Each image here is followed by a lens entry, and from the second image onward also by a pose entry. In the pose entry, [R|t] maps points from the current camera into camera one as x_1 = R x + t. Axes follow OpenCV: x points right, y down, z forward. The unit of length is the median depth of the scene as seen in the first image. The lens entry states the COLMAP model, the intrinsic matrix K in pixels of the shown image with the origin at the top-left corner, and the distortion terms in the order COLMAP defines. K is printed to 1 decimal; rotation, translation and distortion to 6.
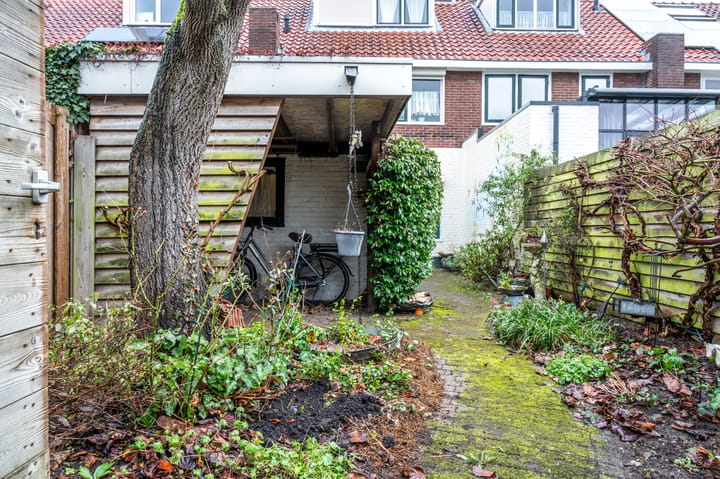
lens RADIAL K [[493.7, 0, 345.0], [0, 493.7, 237.5], [0, 0, 1]] dist [-0.001613, 0.001274]
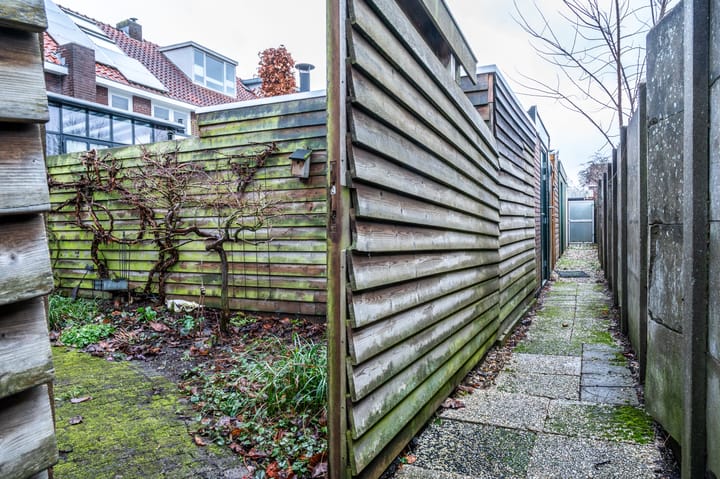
lens RADIAL K [[493.7, 0, 345.0], [0, 493.7, 237.5], [0, 0, 1]] dist [-0.001613, 0.001274]
pose [[0.471426, -0.037933, 0.881090, -0.193477], [0.028983, 0.999201, 0.027511, 0.000093], [-0.881429, 0.012567, 0.472148, -0.109794]]
